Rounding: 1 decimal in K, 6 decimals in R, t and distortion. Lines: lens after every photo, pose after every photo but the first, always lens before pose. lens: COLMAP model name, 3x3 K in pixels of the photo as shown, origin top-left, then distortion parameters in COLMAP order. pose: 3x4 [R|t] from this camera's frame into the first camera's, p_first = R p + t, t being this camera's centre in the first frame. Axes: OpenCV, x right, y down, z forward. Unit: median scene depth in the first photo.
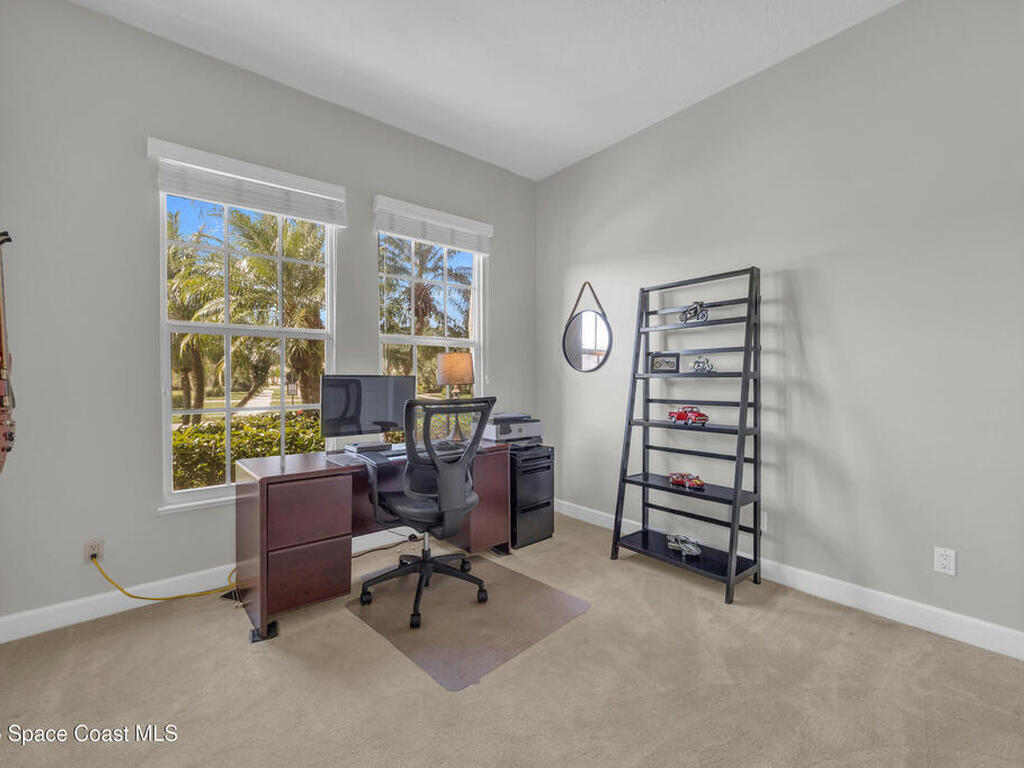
lens RADIAL K [[448.0, 0, 512.0], [0, 448.0, 384.0], [0, 0, 1]] dist [0.000269, 0.000150]
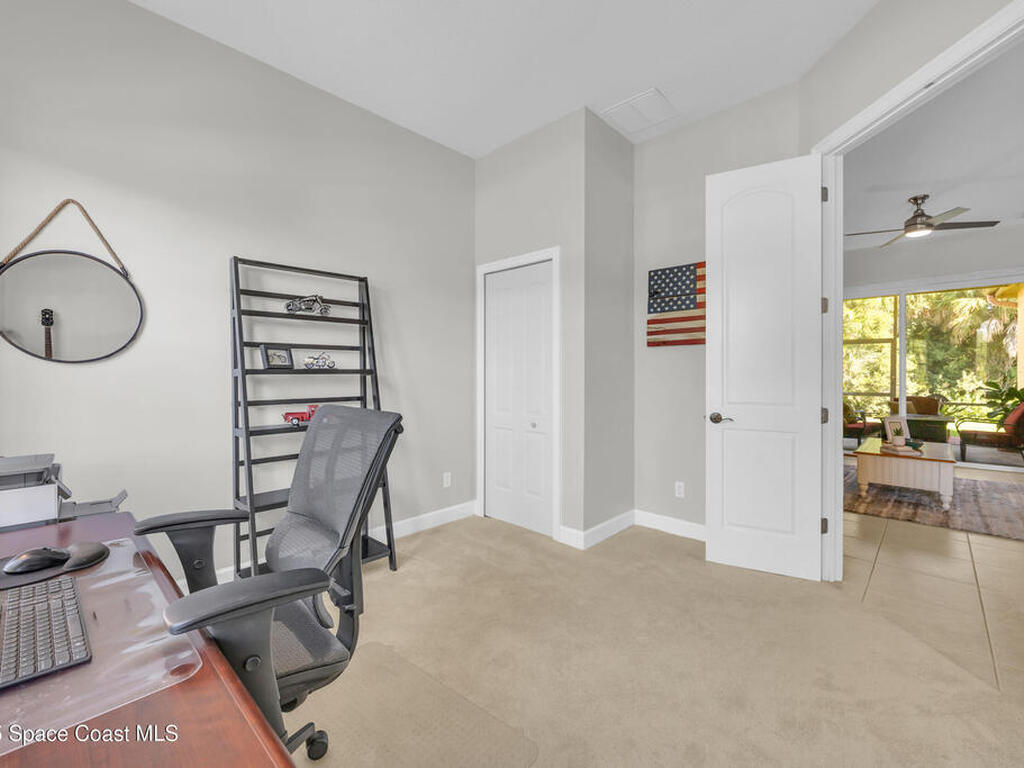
lens RADIAL K [[448.0, 0, 512.0], [0, 448.0, 384.0], [0, 0, 1]] dist [0.000269, 0.000150]
pose [[-0.116650, -0.018554, 0.993000, -0.623463], [0.014008, 0.999695, 0.020324, -0.007581], [-0.993074, 0.016281, -0.116354, 0.749535]]
